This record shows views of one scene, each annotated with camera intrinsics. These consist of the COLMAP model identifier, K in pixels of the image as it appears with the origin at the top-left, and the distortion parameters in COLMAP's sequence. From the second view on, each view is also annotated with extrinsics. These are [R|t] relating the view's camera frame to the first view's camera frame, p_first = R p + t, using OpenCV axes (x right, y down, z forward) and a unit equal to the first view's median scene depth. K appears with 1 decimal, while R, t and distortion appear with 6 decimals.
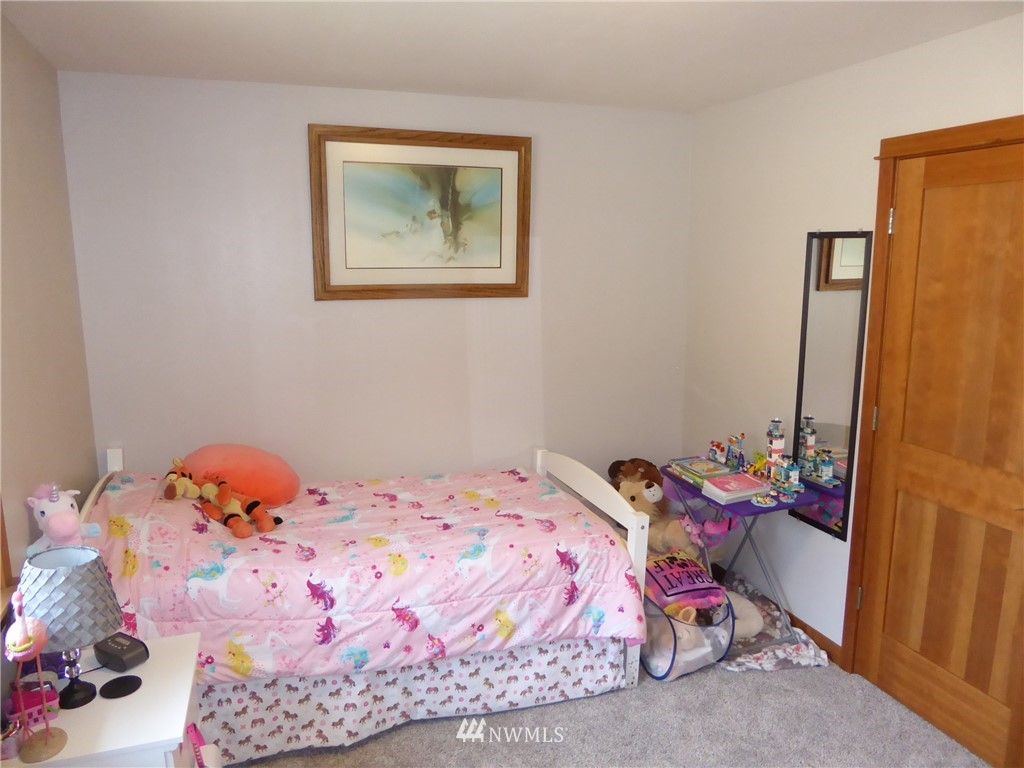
lens RADIAL K [[728.8, 0, 514.9], [0, 728.8, 383.2], [0, 0, 1]] dist [-0.036866, 0.014109]
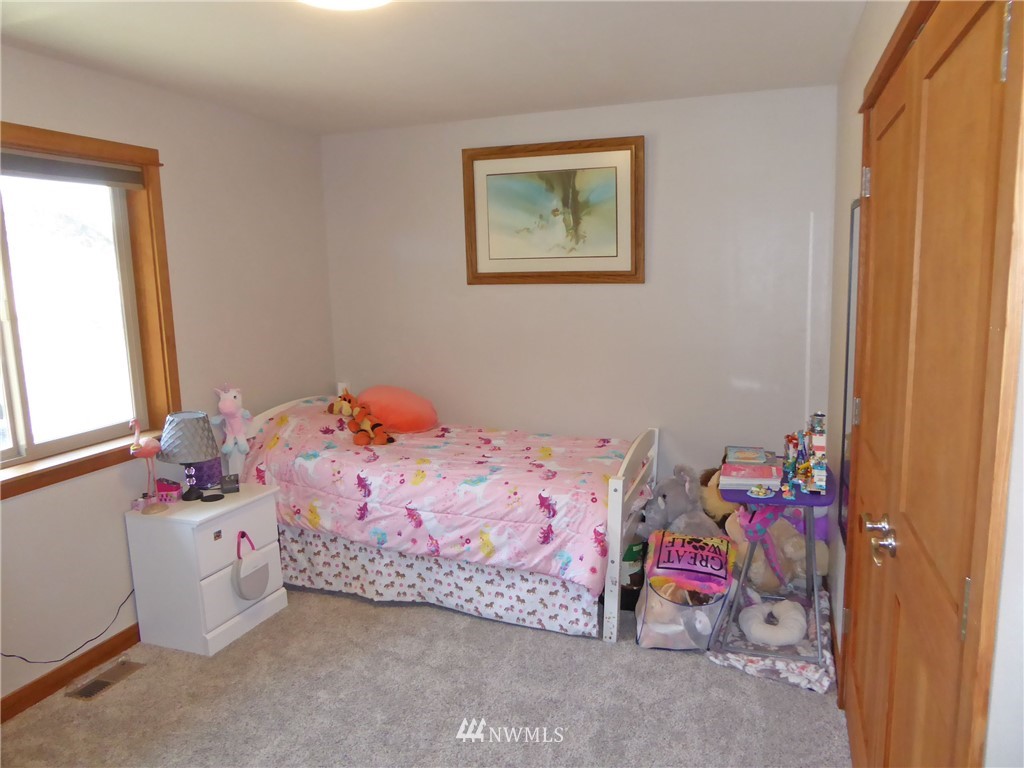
lens RADIAL K [[728.8, 0, 518.3], [0, 728.8, 383.8], [0, 0, 1]] dist [-0.036866, 0.014109]
pose [[0.770471, 0.080700, -0.632347, 0.741752], [-0.091215, 0.995704, 0.015932, 0.038943], [0.630916, 0.045404, 0.774522, 0.073256]]
